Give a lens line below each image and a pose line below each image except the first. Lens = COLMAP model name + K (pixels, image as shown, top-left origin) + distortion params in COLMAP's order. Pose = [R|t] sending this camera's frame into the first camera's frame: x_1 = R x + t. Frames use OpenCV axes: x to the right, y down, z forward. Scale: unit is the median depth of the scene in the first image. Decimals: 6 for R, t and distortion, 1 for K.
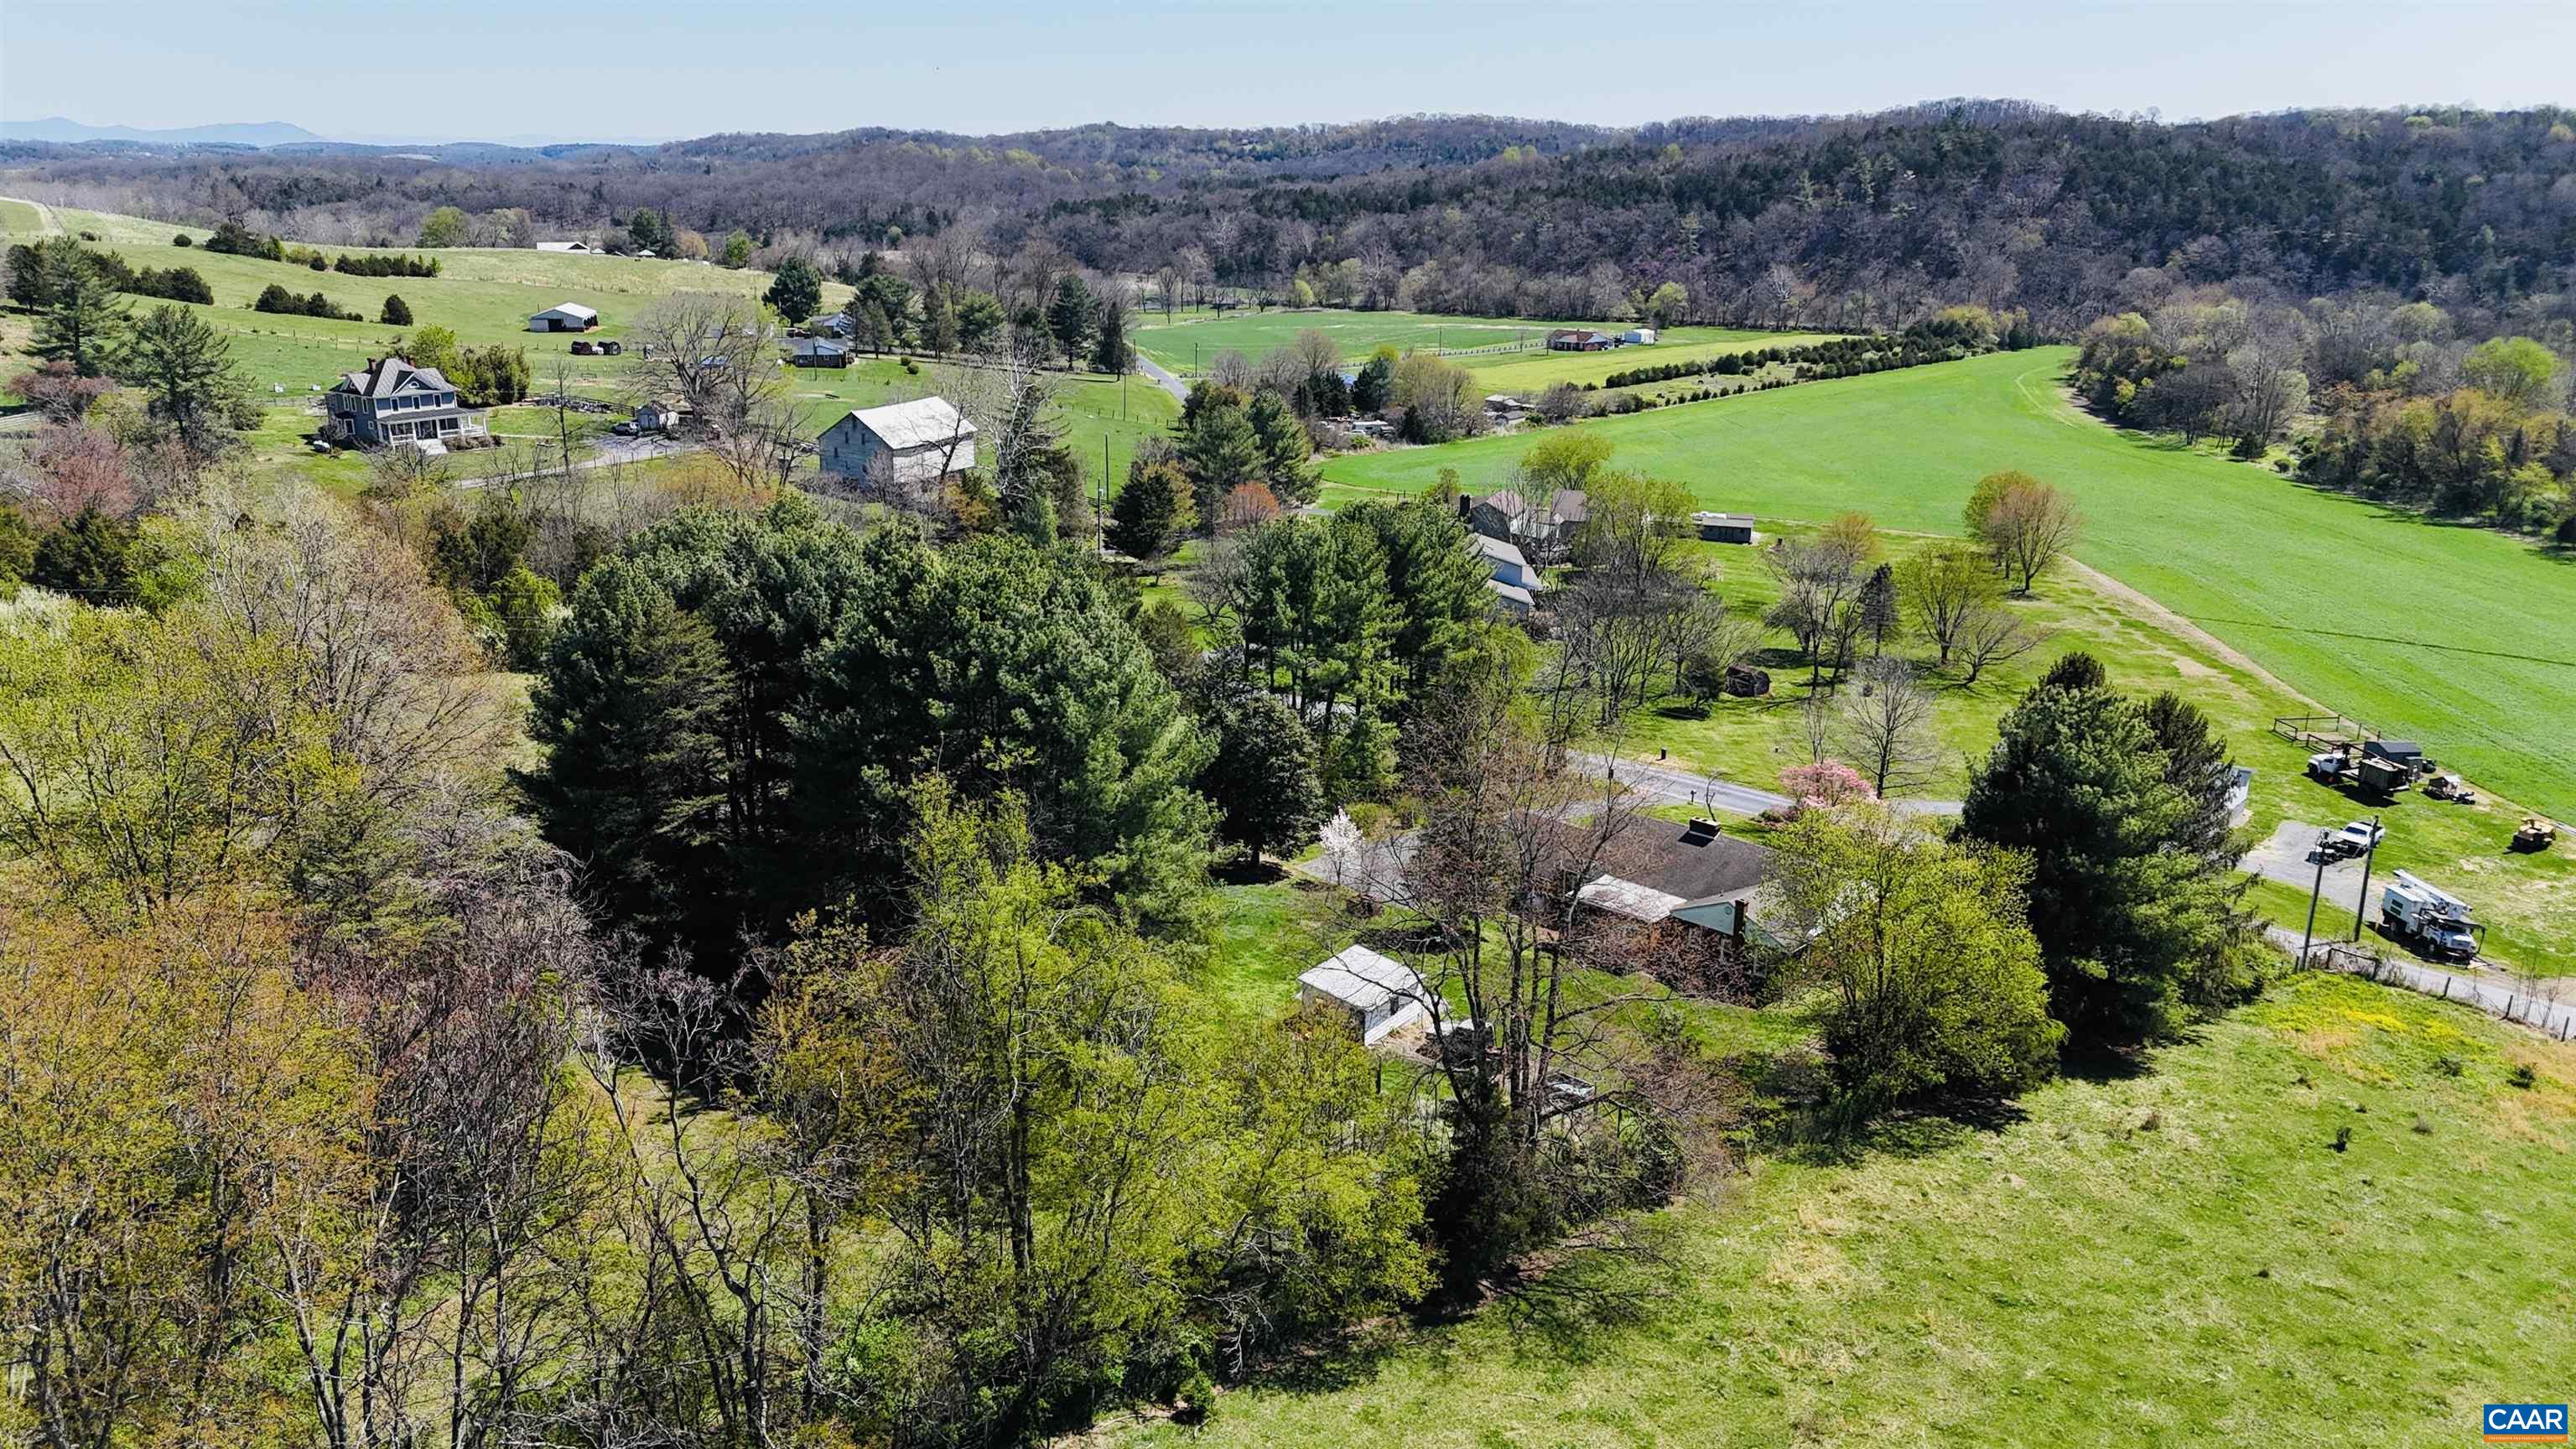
lens RADIAL K [[1898.4, 0, 1290.6], [0, 1898.4, 706.7], [0, 0, 1]] dist [0.079966, -0.081927]
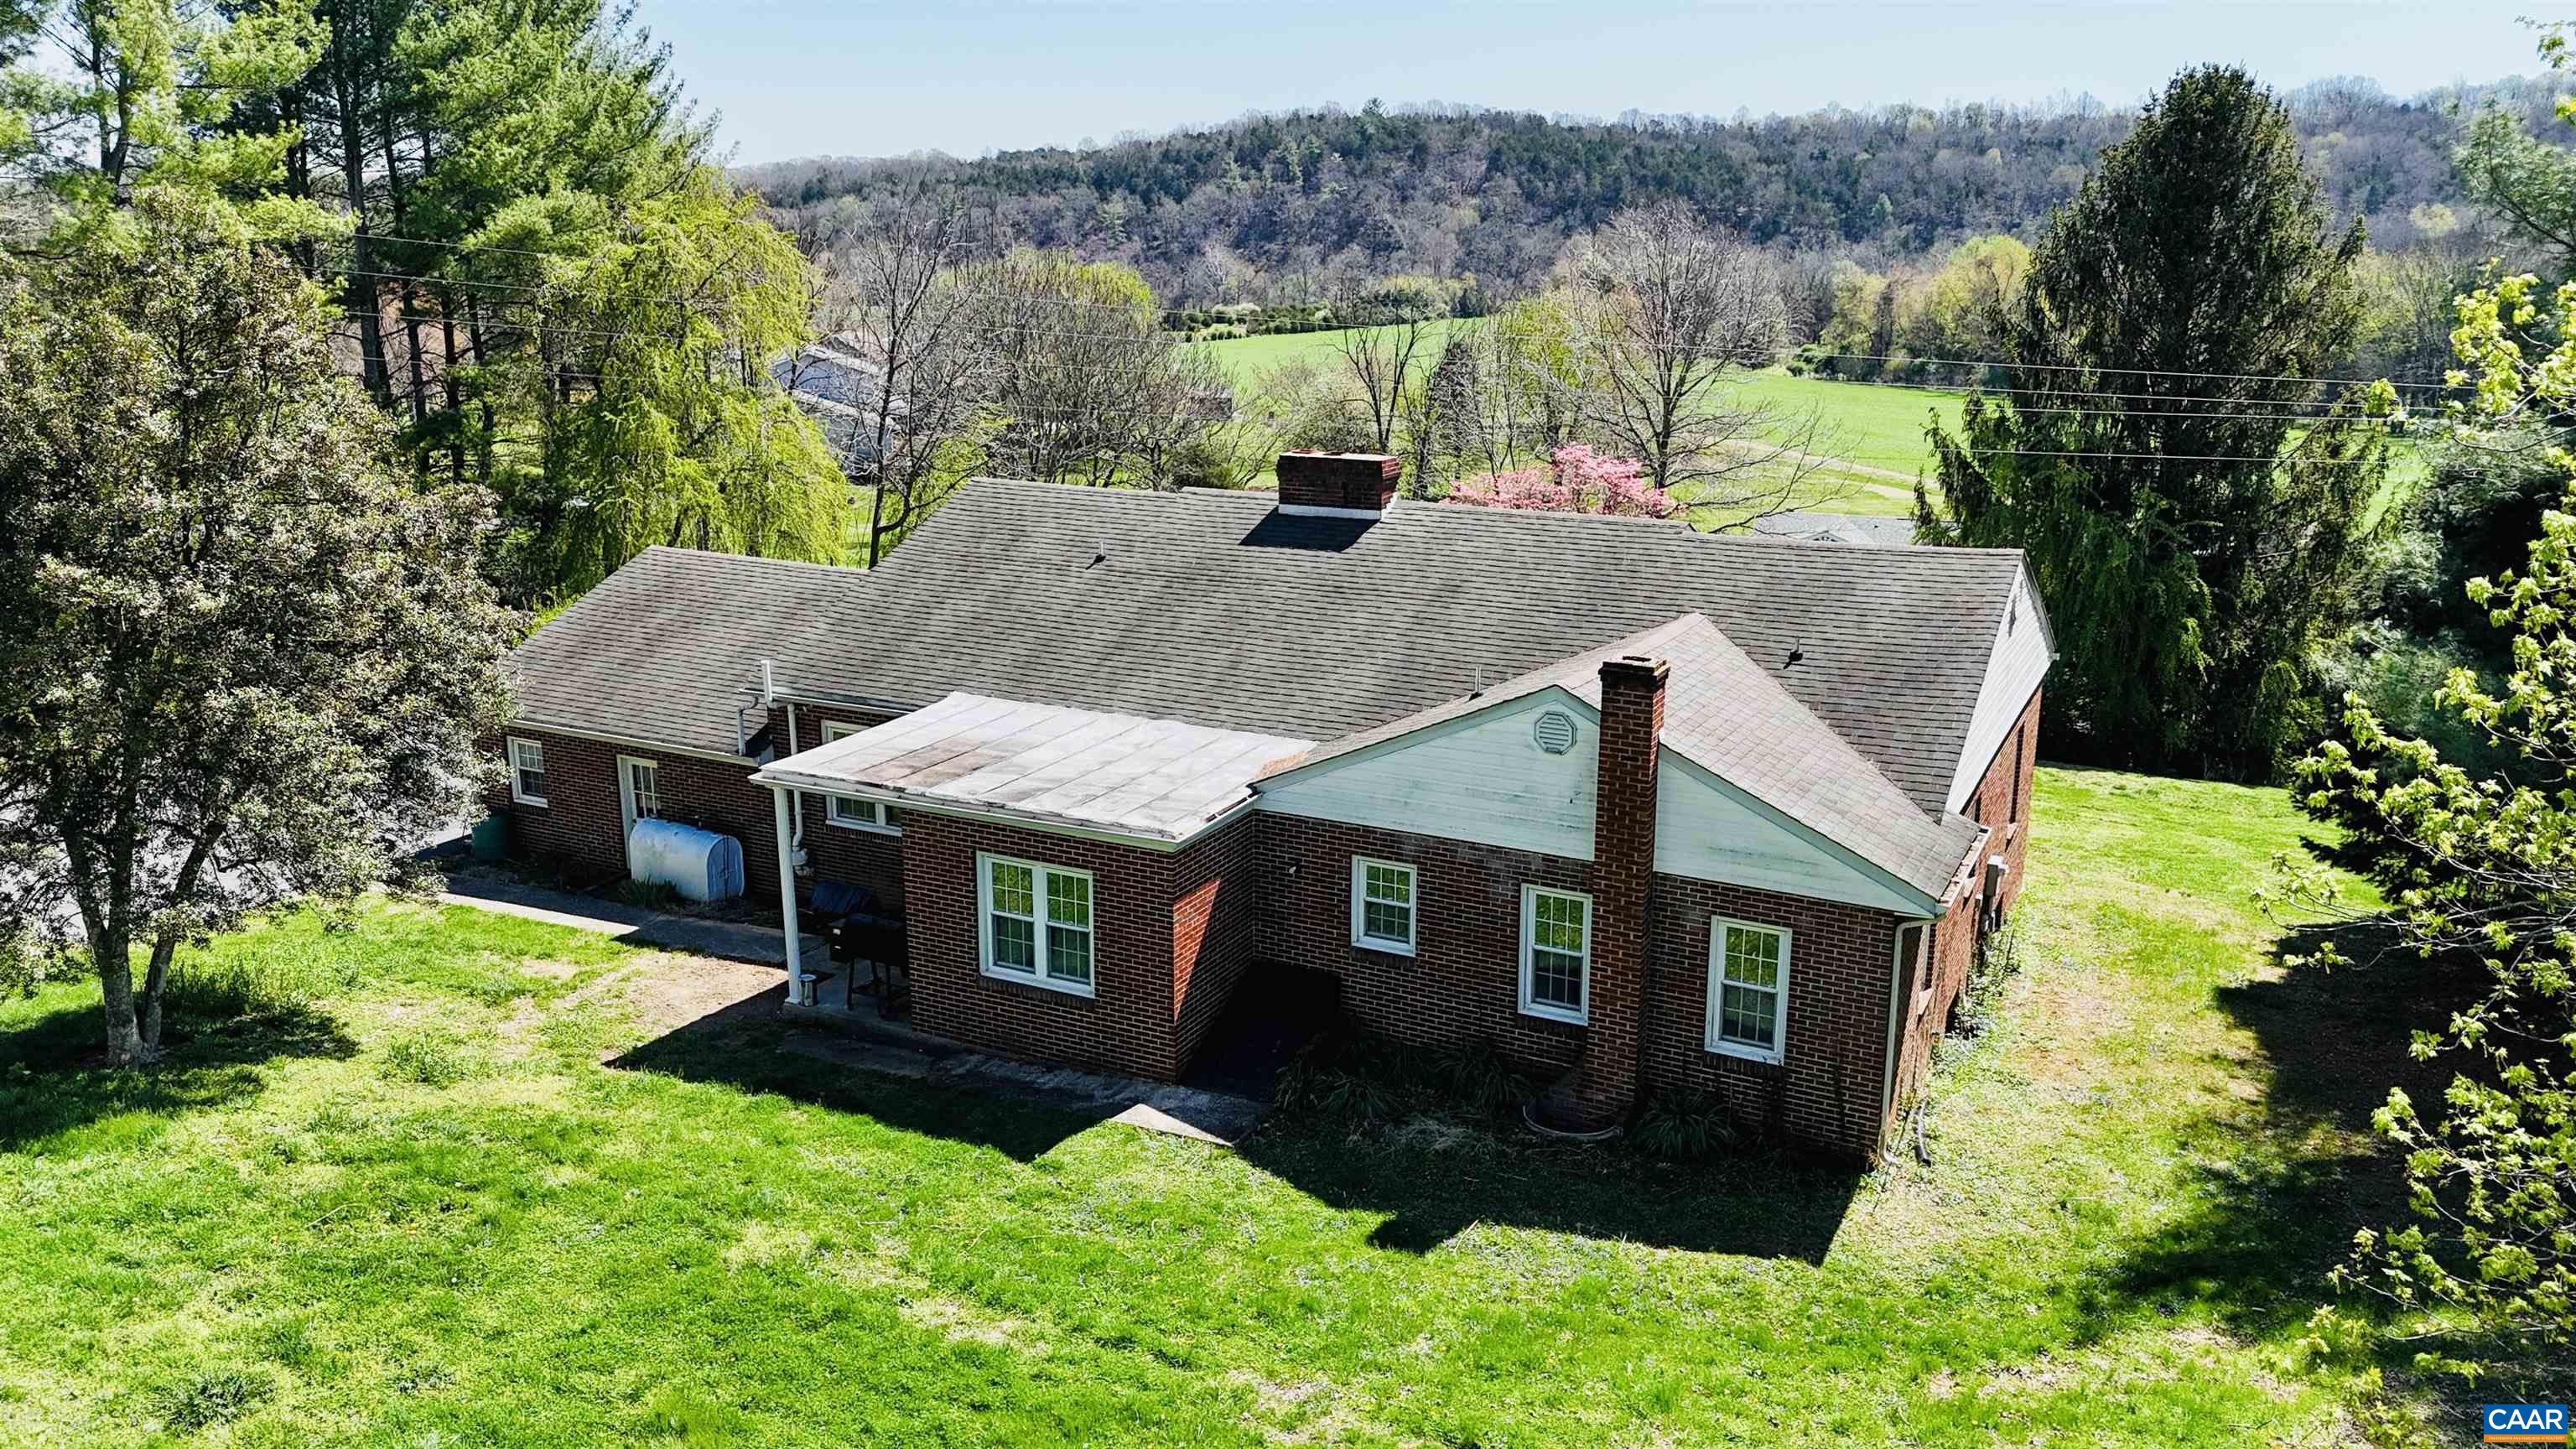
lens RADIAL K [[1898.4, 0, 1297.9], [0, 1898.4, 723.3], [0, 0, 1]] dist [0.079966, -0.081927]
pose [[0.957416, -0.074945, 0.278815, 0.021288], [0.082574, 0.996461, -0.015701, 0.015167], [-0.276651, 0.038055, 0.960217, 0.116183]]
